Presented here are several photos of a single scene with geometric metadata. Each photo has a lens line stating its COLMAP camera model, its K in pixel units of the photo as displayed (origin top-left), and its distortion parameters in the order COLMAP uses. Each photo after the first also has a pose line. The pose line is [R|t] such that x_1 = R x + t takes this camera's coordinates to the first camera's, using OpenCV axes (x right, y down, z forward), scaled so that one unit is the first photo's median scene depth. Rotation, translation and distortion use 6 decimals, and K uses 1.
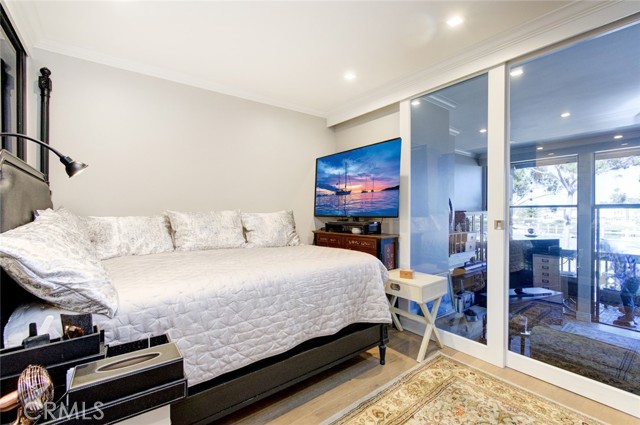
lens RADIAL K [[279.9, 0, 320.0], [0, 279.9, 212.5], [0, 0, 1]] dist [0.000344, -0.000025]
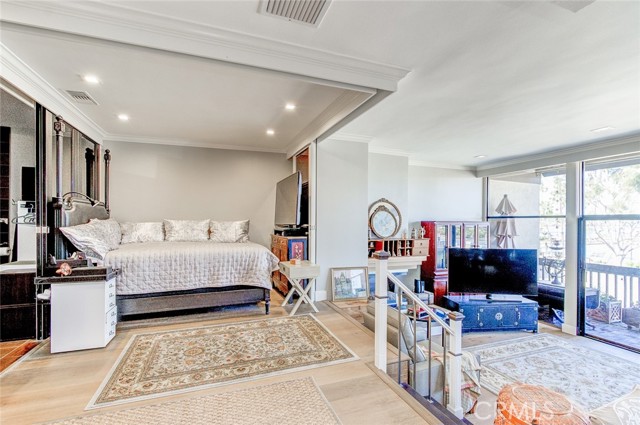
lens RADIAL K [[281.1, 0, 323.1], [0, 281.1, 216.8], [0, 0, 1]] dist [0.002277, 0.000264]
pose [[0.963895, 0.003760, -0.266254, 0.920109], [-0.008261, 0.999841, -0.015788, -0.001030], [0.266153, 0.017417, 0.963774, -0.470579]]
